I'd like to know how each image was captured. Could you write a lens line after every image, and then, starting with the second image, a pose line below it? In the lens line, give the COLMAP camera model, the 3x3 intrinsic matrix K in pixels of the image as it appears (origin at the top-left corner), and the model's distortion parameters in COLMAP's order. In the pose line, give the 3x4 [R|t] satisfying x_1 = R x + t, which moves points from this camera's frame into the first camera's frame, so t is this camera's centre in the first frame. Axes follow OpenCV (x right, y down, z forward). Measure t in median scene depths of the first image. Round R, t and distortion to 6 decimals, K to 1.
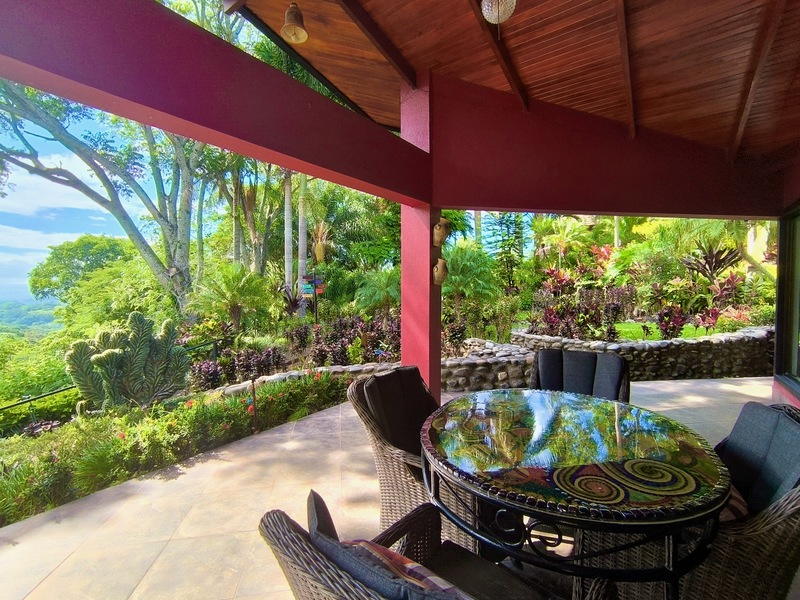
lens RADIAL K [[368.1, 0, 398.3], [0, 368.1, 298.1], [0, 0, 1]] dist [-0.041238, 0.025826]
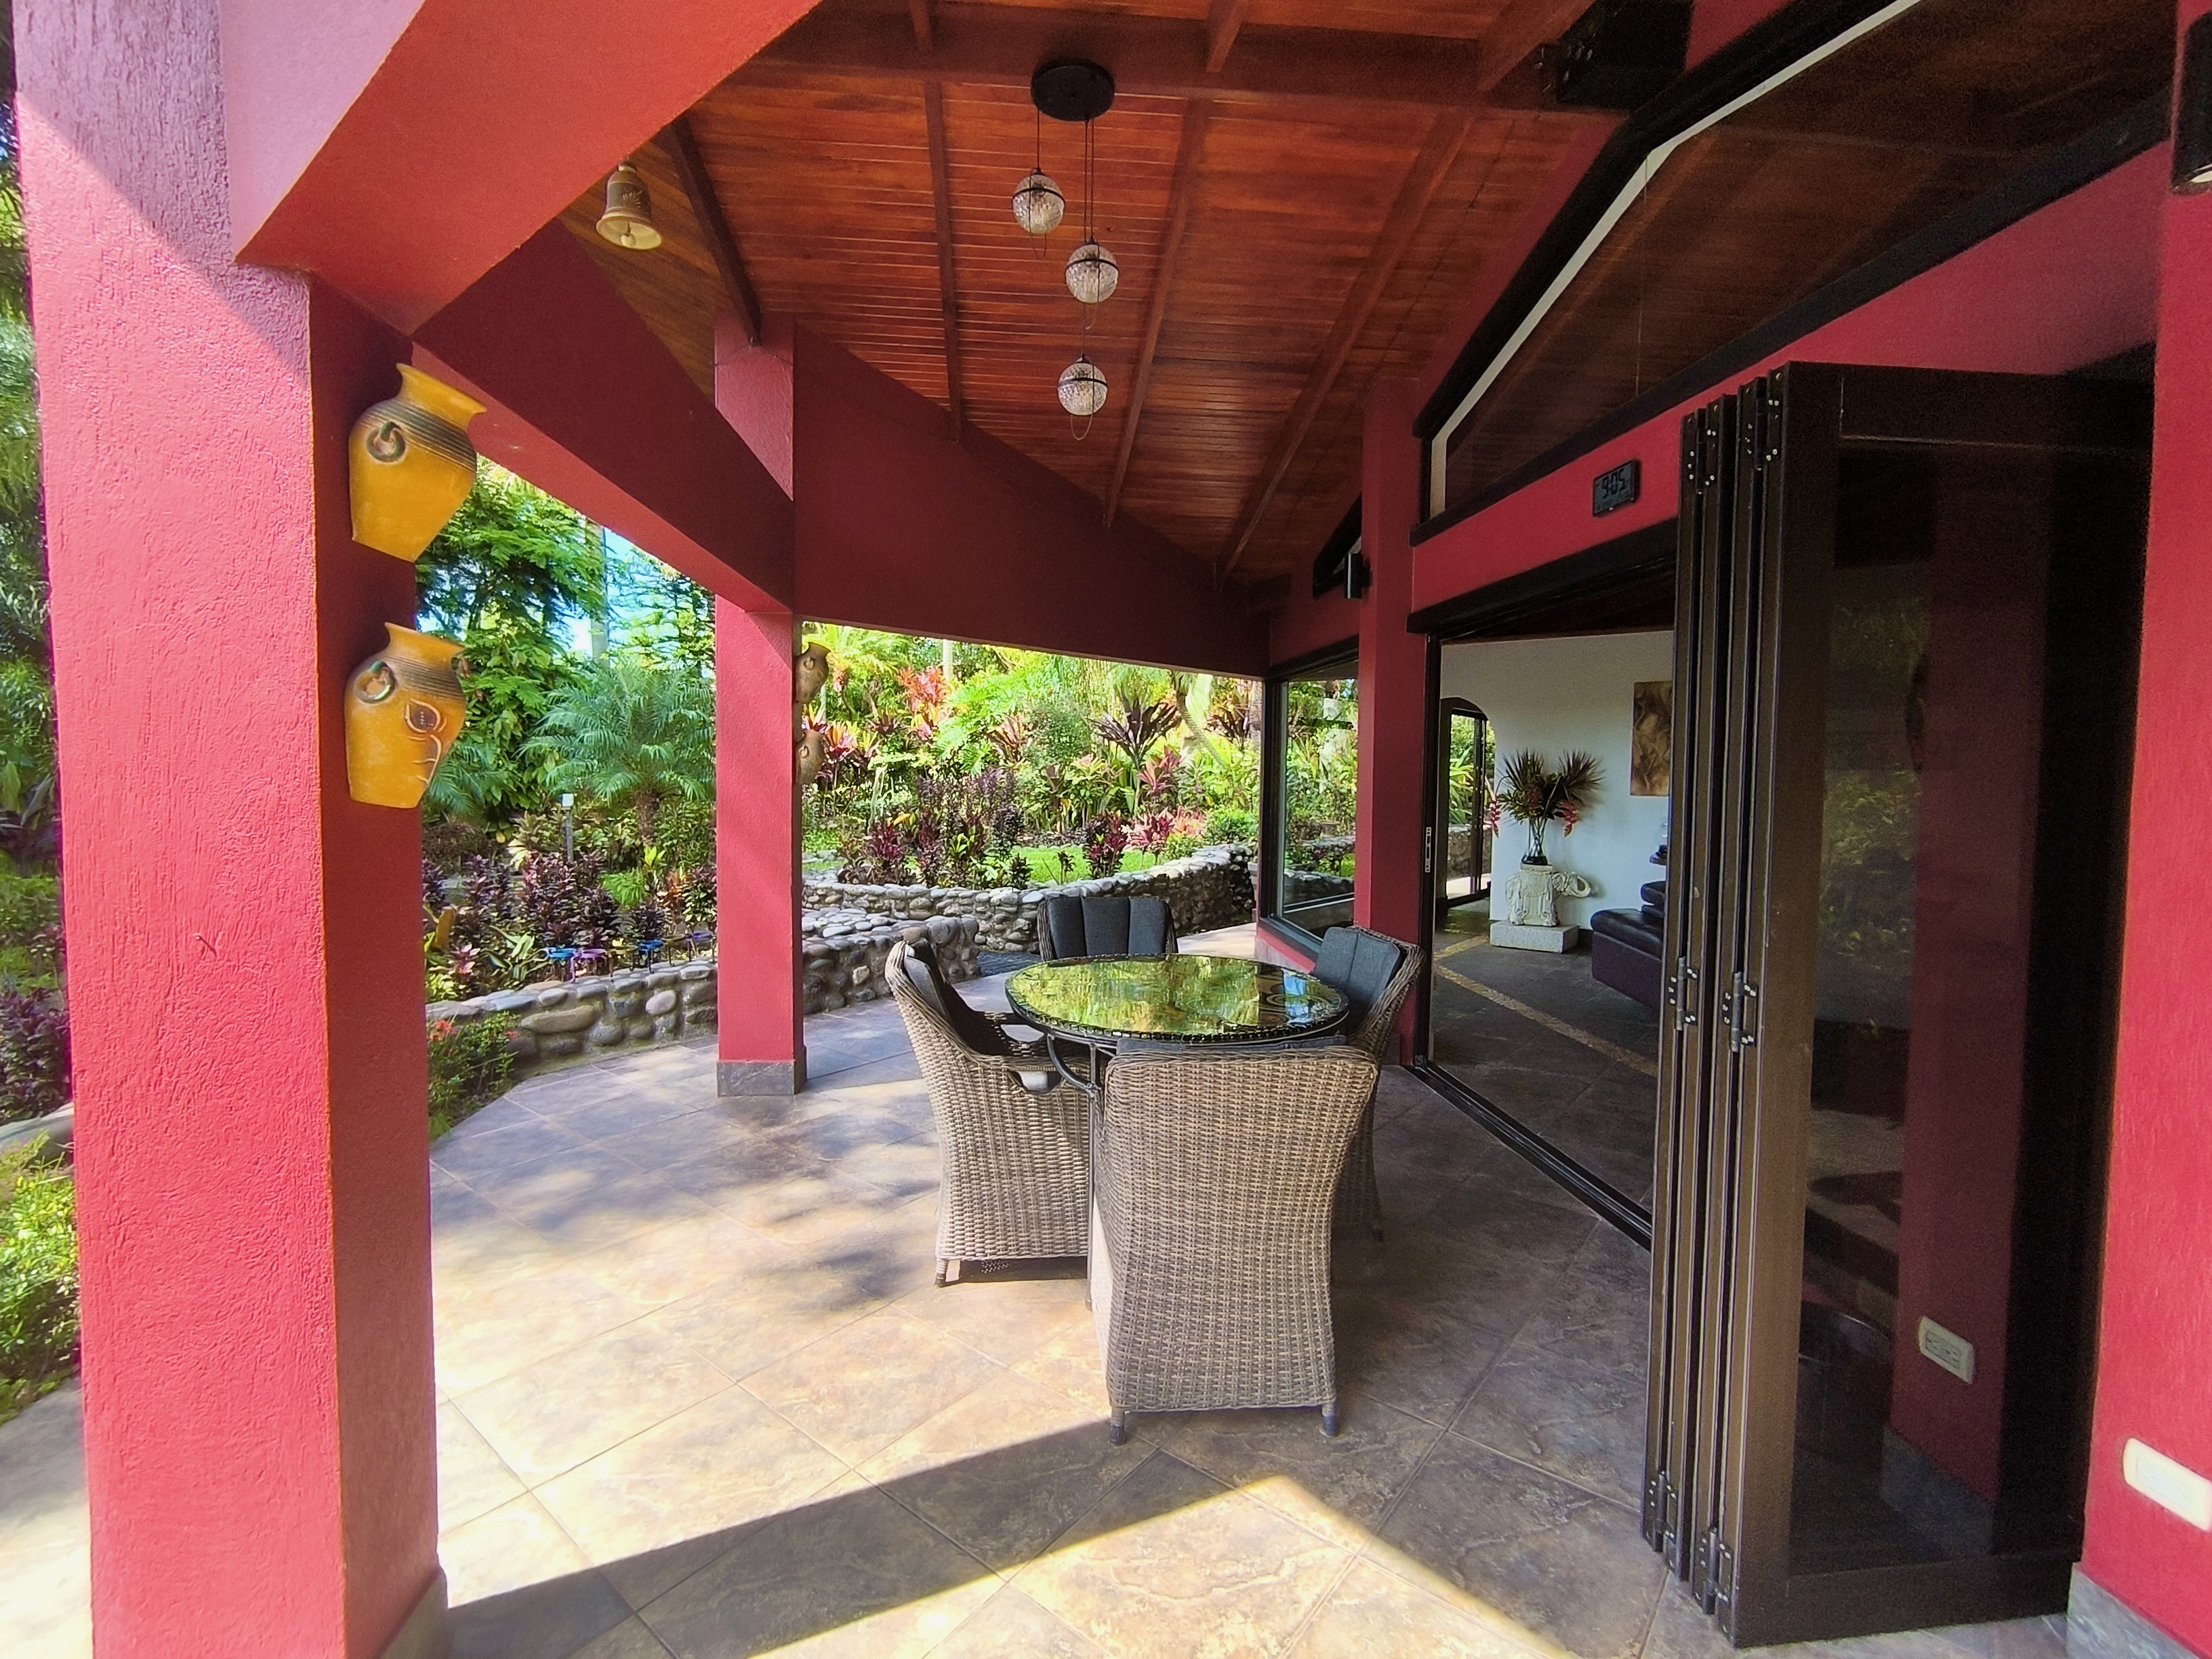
lens RADIAL K [[1017.9, 0, 1101.3], [0, 1017.9, 824.1], [0, 0, 1]] dist [-0.041238, 0.025826]
pose [[0.749301, -0.026653, 0.661693, -0.225958], [0.005115, 0.999393, 0.034463, -0.013441], [-0.662210, -0.022438, 0.748982, -0.105048]]
